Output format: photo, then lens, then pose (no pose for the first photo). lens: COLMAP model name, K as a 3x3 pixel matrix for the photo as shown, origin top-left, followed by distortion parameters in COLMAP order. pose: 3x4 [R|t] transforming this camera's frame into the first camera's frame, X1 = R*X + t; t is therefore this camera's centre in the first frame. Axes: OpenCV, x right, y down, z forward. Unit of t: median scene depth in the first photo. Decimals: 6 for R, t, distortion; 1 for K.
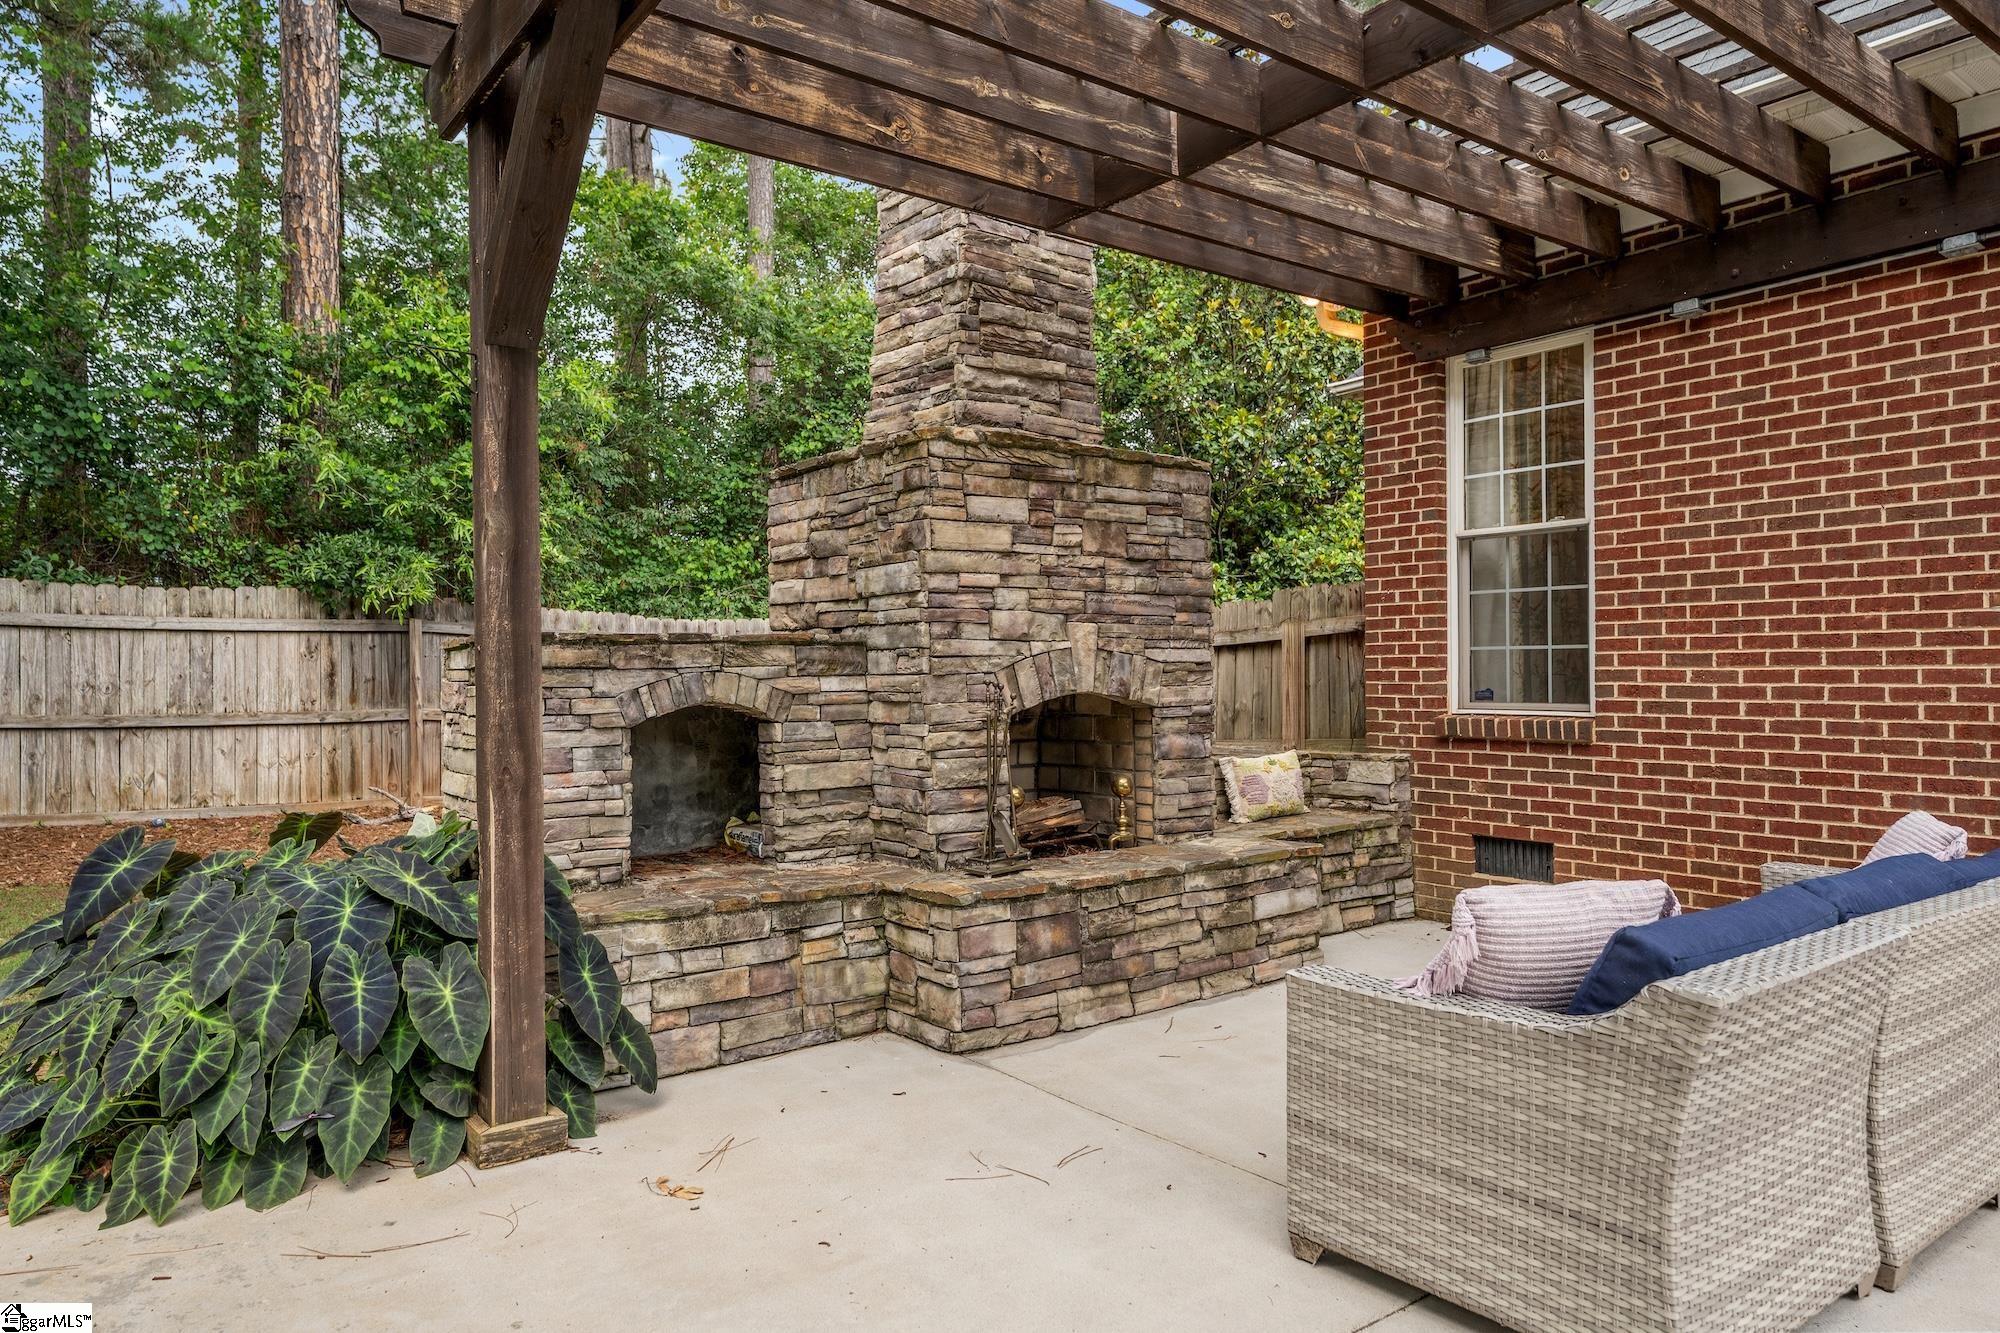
lens RADIAL K [[1243.9, 0, 1000.0], [0, 1243.9, 666.5], [0, 0, 1]] dist [0.000665, 0.001287]
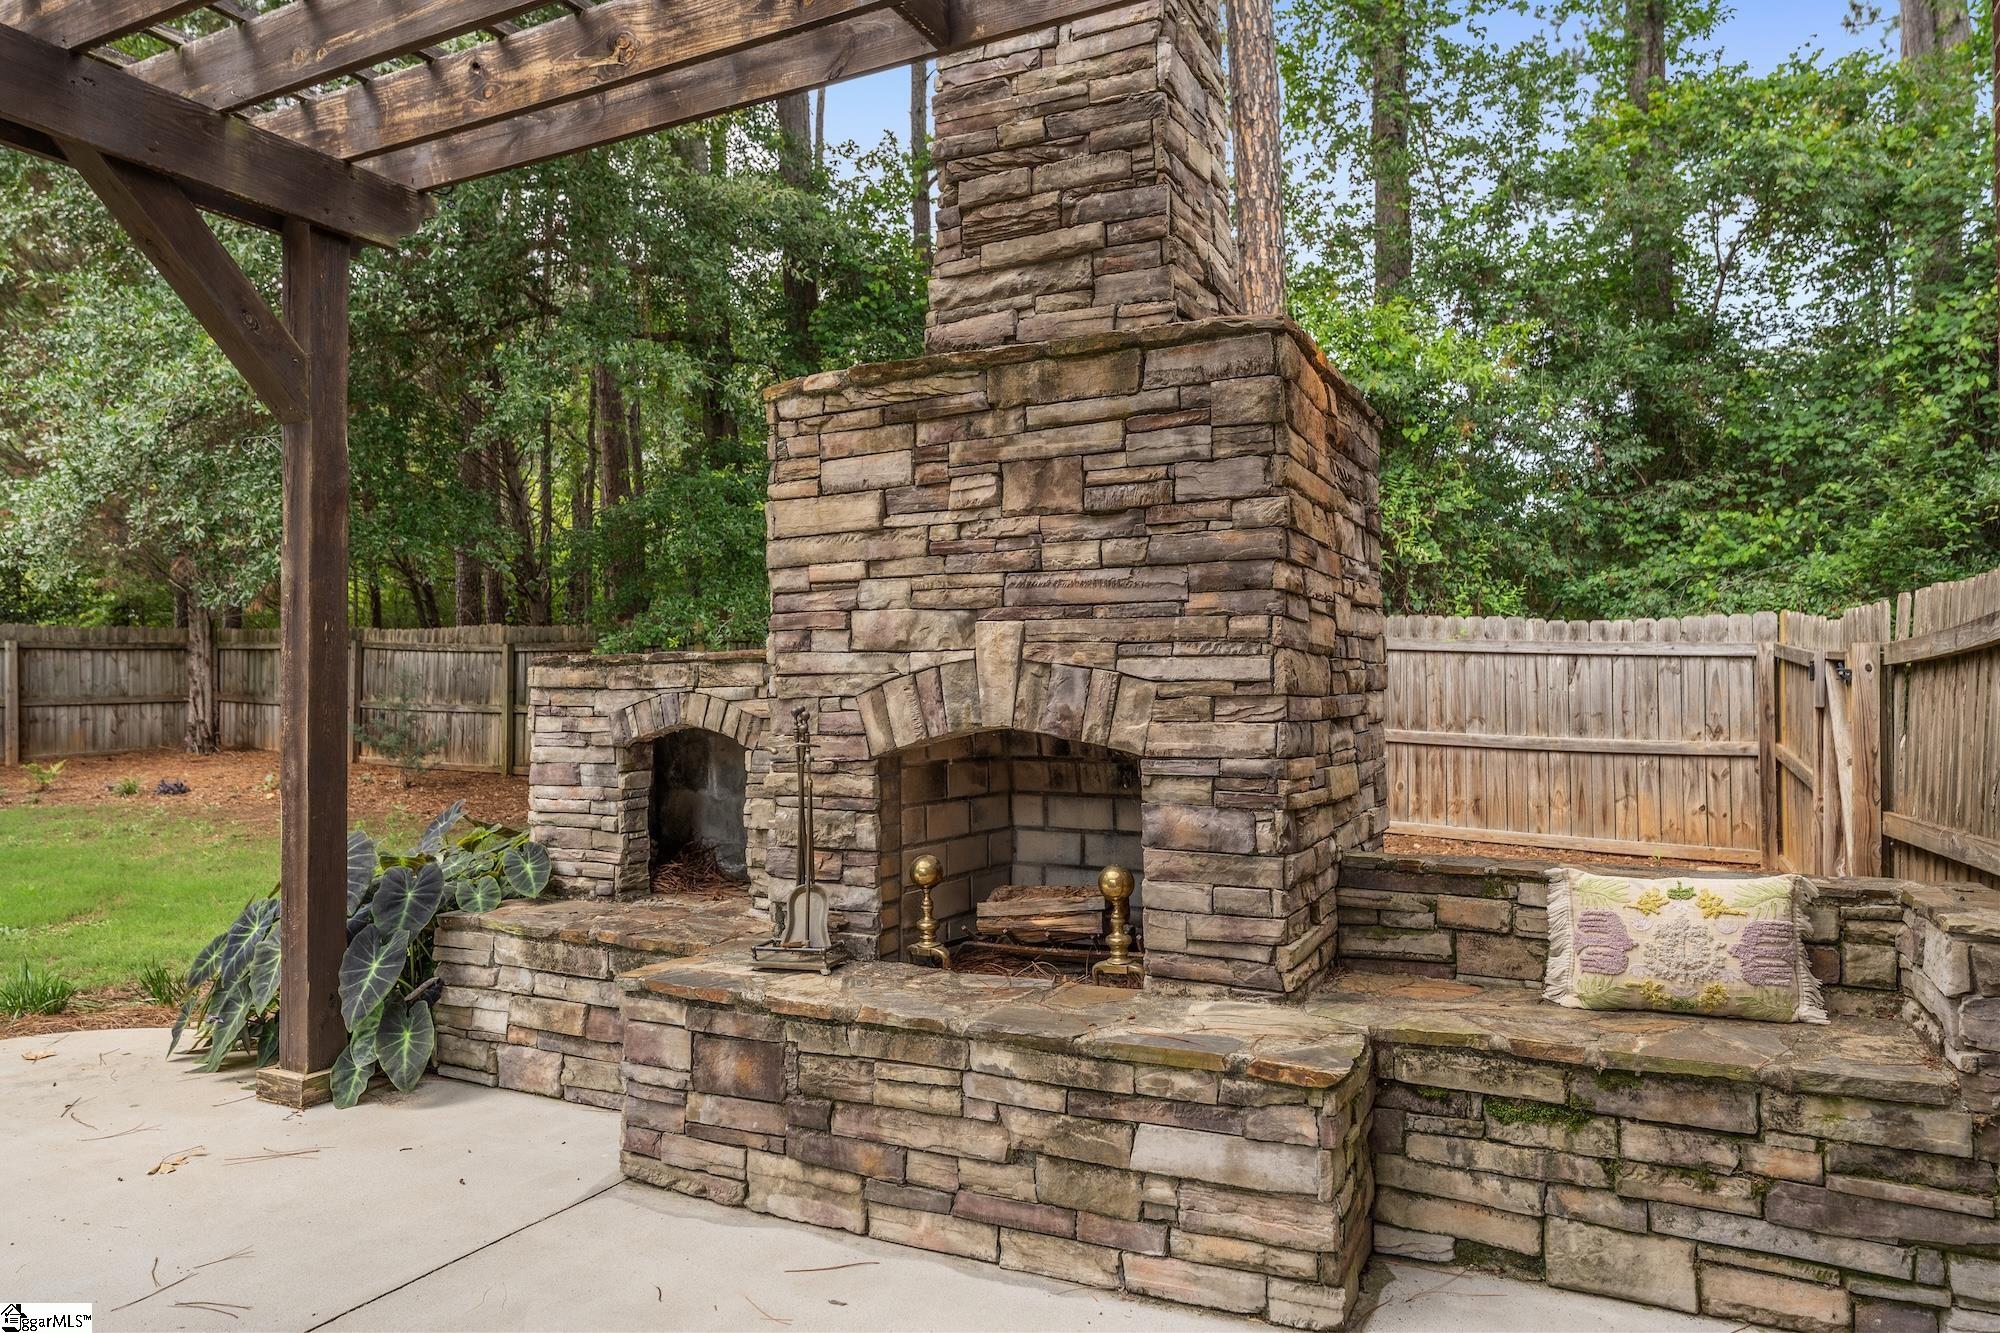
lens RADIAL K [[1243.9, 0, 1000.0], [0, 1243.9, 666.5], [0, 0, 1]] dist [0.000665, 0.001287]
pose [[0.450557, -0.010648, -0.892684, 0.671545], [0.003551, 0.999942, -0.010136, -0.004779], [0.892741, 0.001397, 0.450569, 0.729102]]
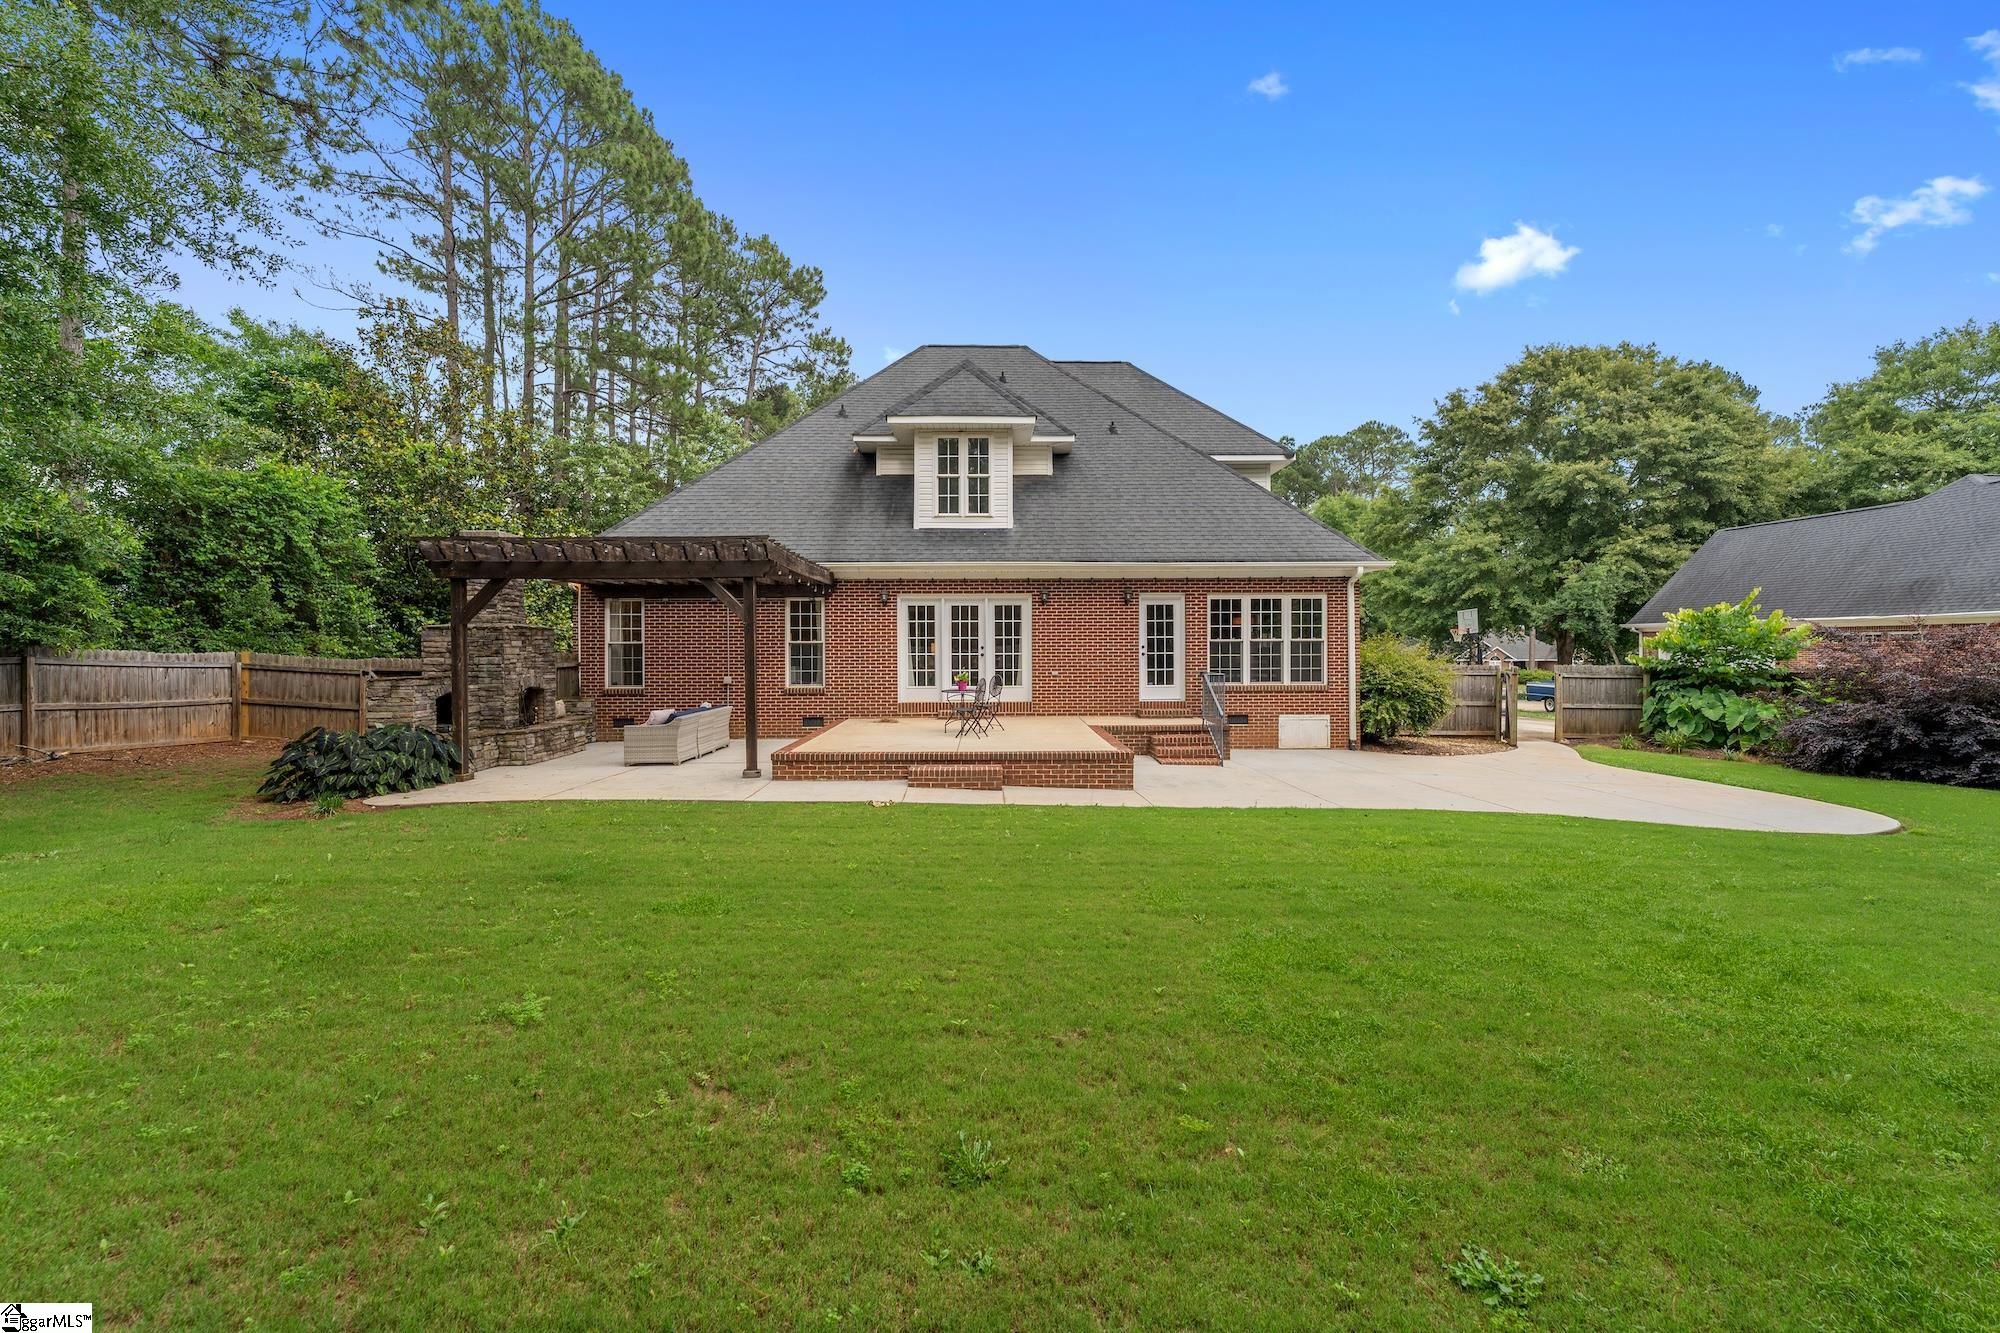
lens RADIAL K [[810.7, 0, 1002.2], [0, 810.7, 650.3], [0, 0, 1]] dist [0.000539, 0.000042]
pose [[0.578234, 0.004444, 0.815859, -1.265725], [-0.003186, 0.999990, -0.003189, -0.099047], [-0.815865, -0.000755, 0.578242, -1.891670]]
